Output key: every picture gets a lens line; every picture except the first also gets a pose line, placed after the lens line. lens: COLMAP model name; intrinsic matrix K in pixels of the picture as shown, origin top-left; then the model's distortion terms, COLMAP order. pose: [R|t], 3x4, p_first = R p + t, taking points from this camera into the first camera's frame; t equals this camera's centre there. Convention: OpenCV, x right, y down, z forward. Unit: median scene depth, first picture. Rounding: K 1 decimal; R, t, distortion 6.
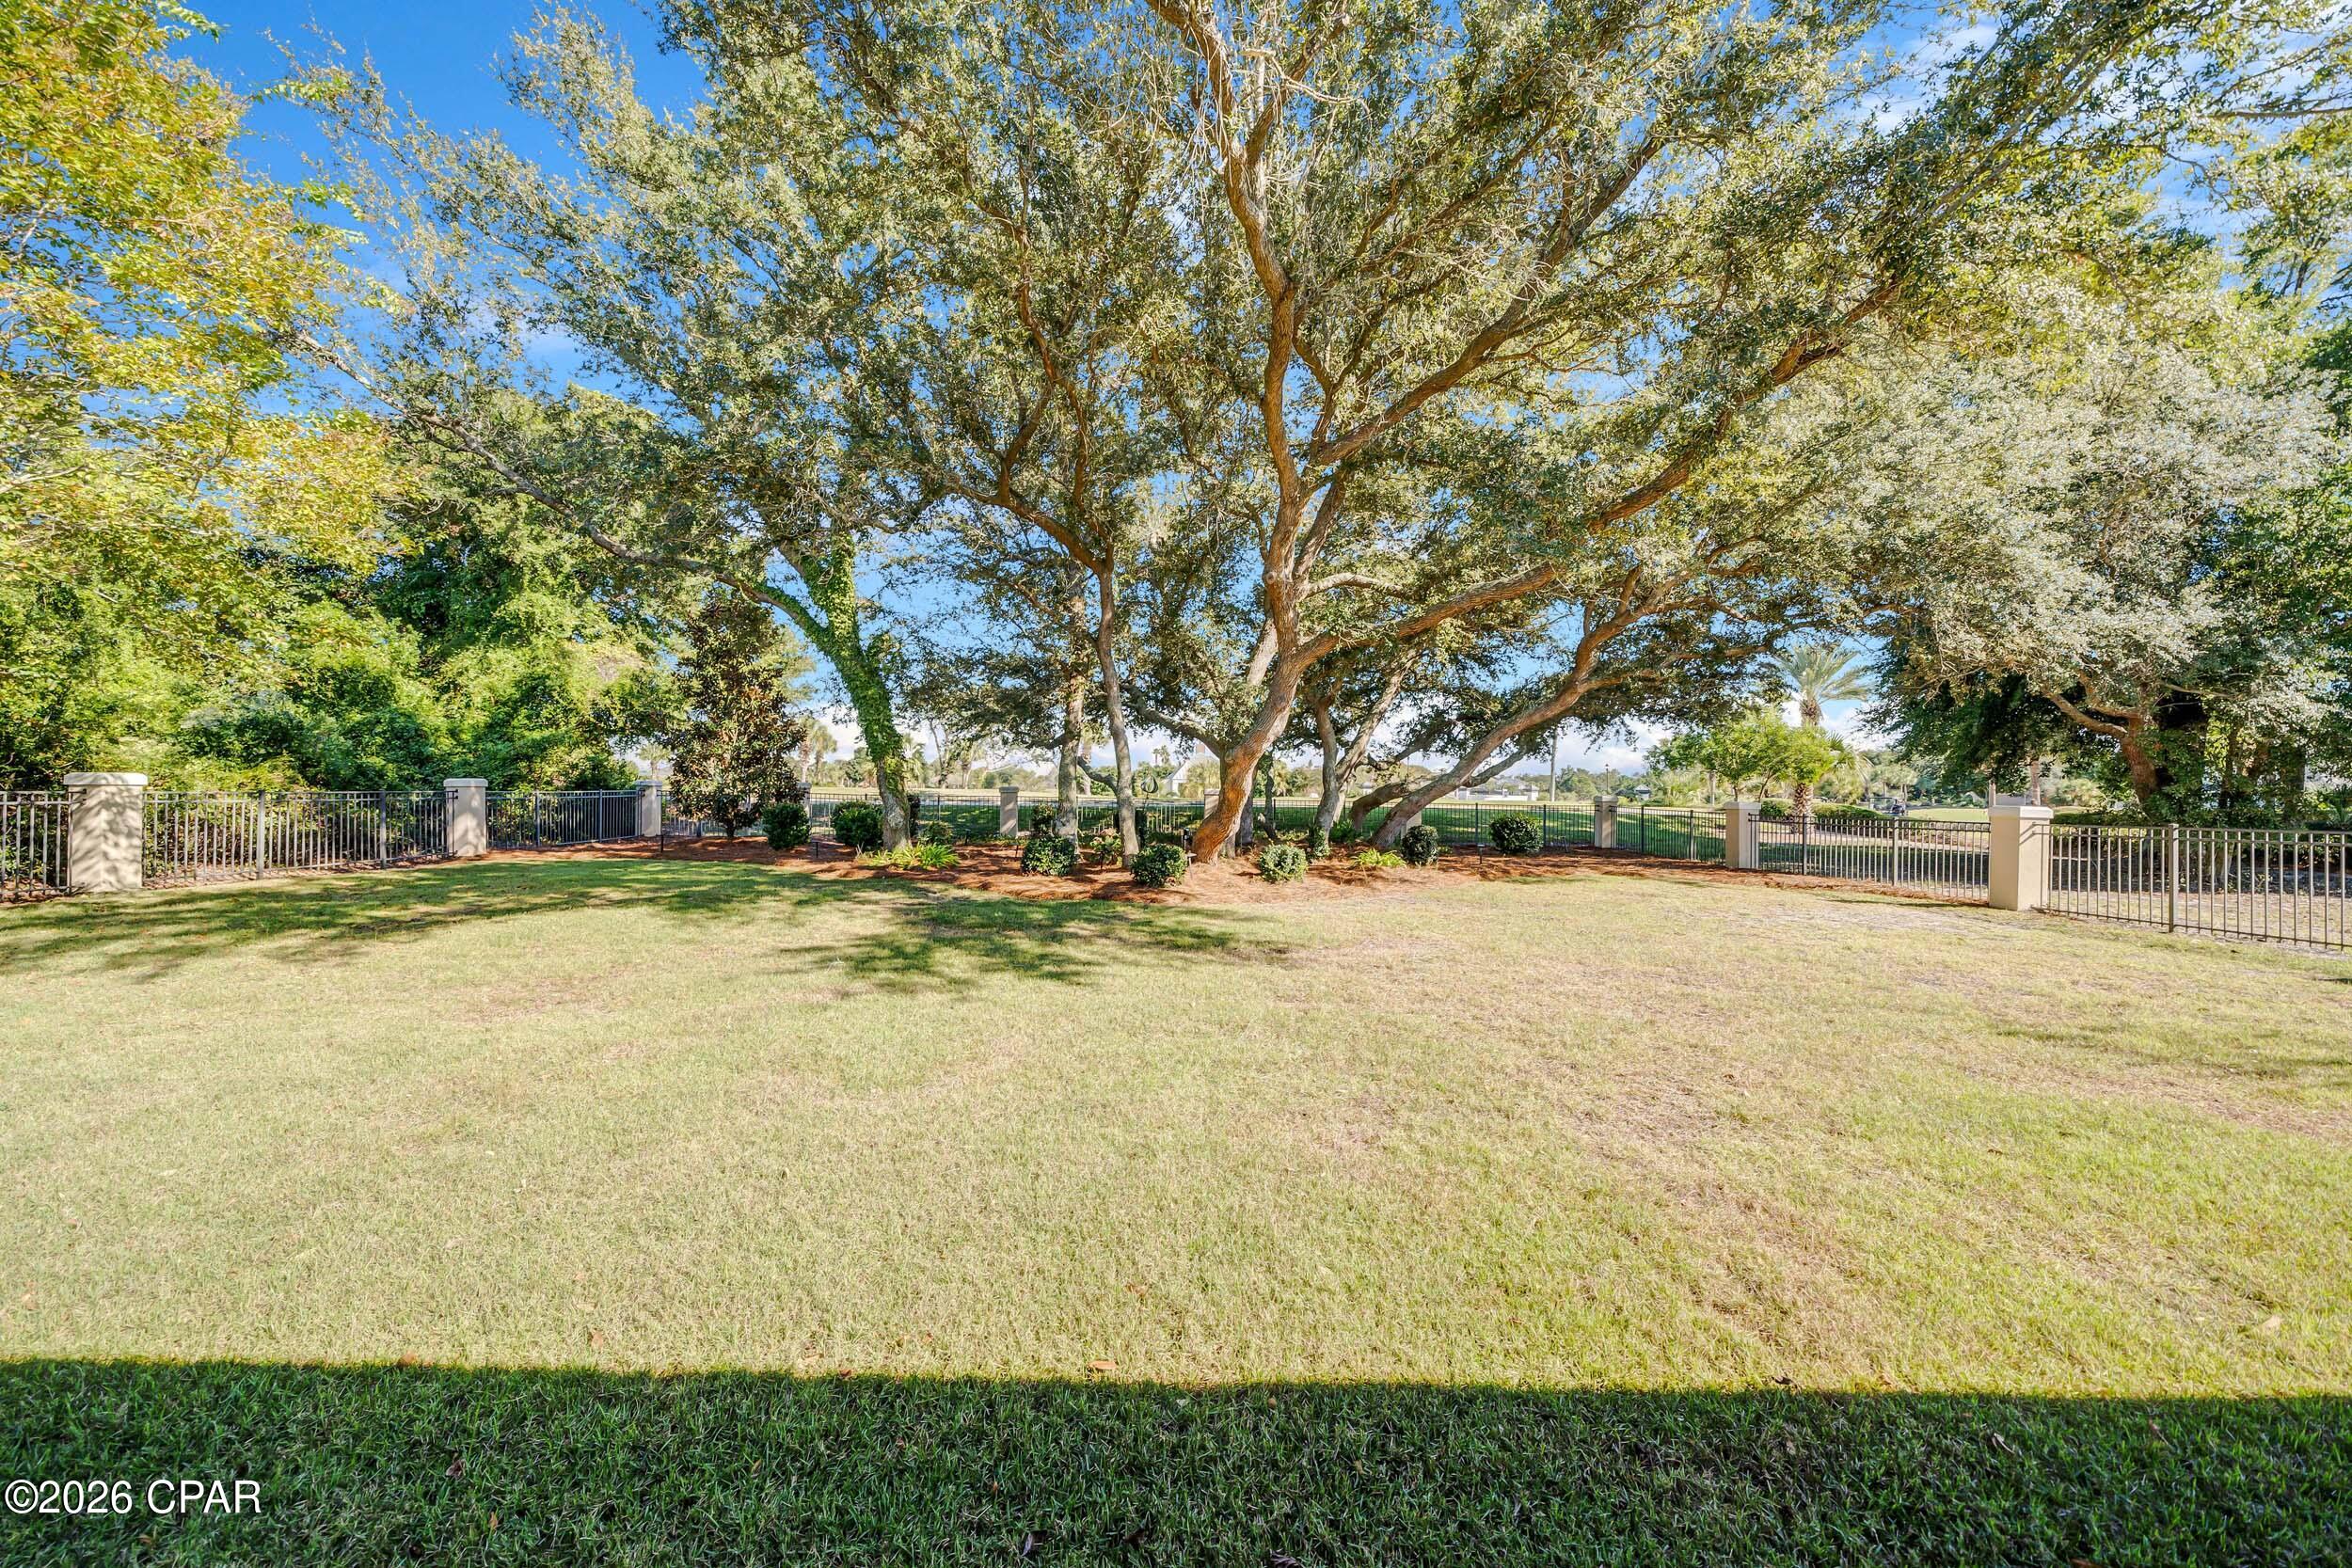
lens RADIAL K [[814.4, 0, 1176.0], [0, 814.4, 784.0], [0, 0, 1]] dist [-0.000732, -0.000061]
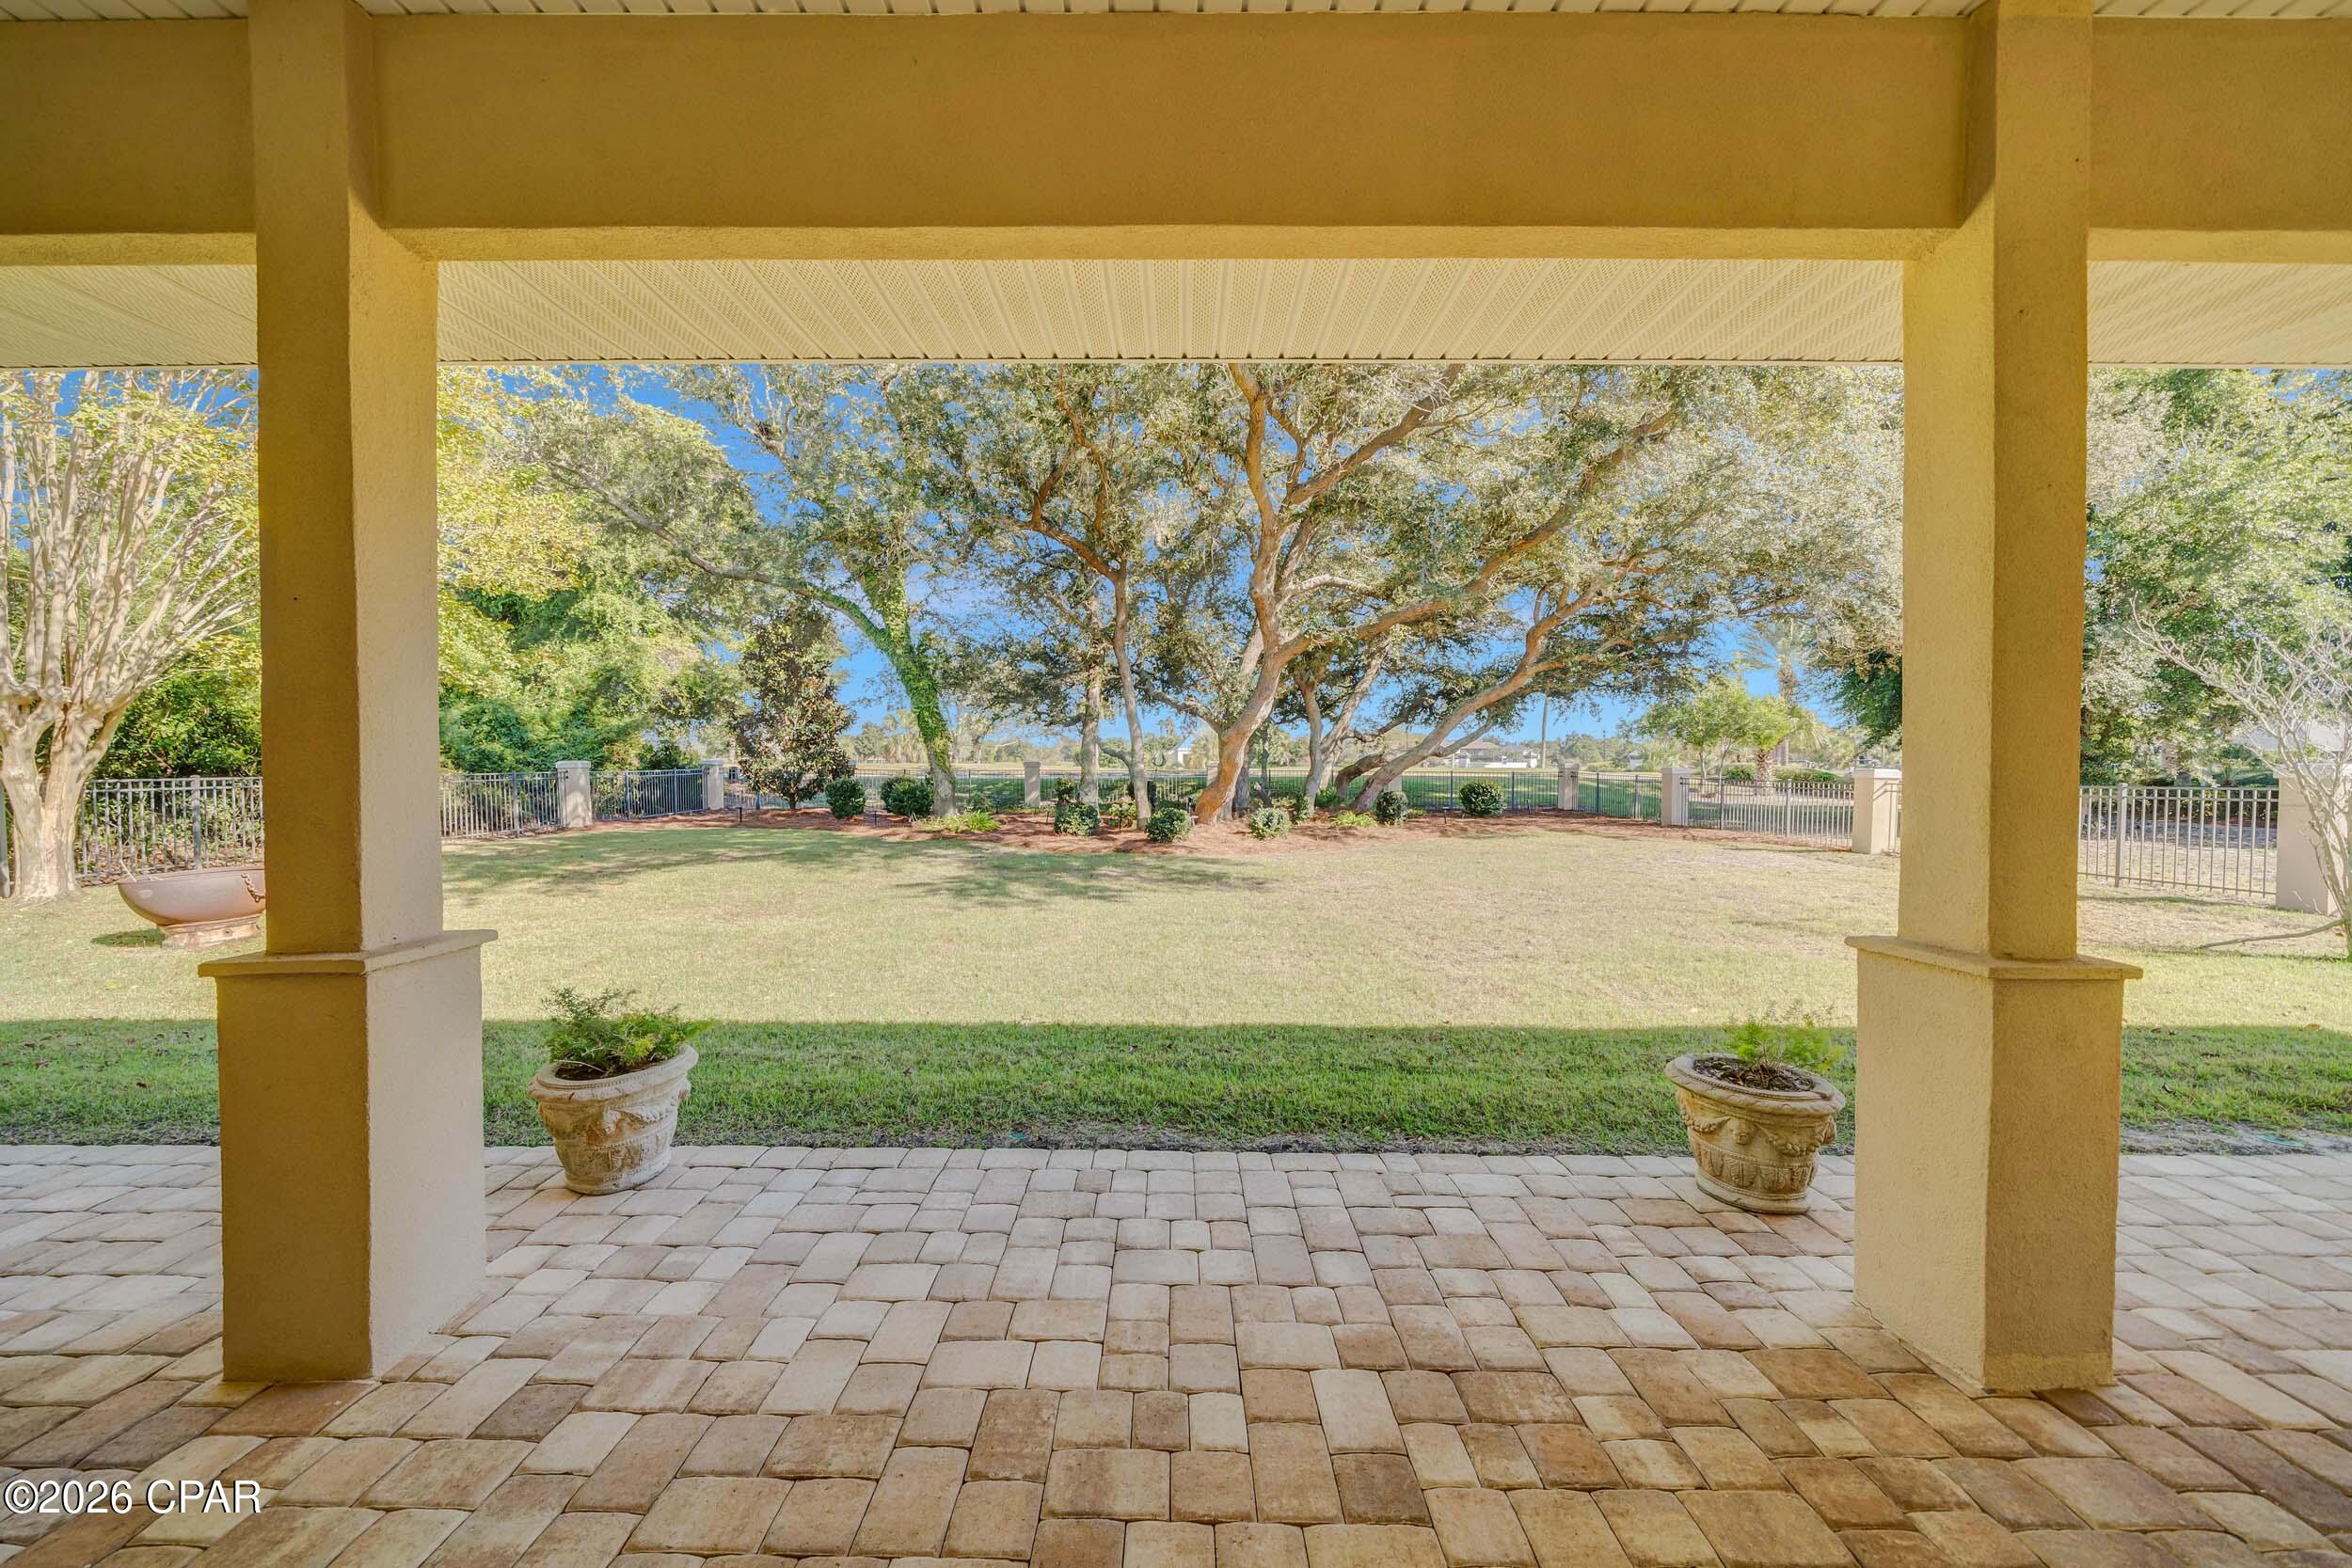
lens RADIAL K [[814.4, 0, 1176.0], [0, 814.4, 784.0], [0, 0, 1]] dist [-0.000732, -0.000061]
pose [[0.999907, -0.012112, -0.006313, -0.000464], [0.012331, 0.999279, 0.035895, -0.004630], [0.005874, -0.035970, 0.999336, -0.155489]]
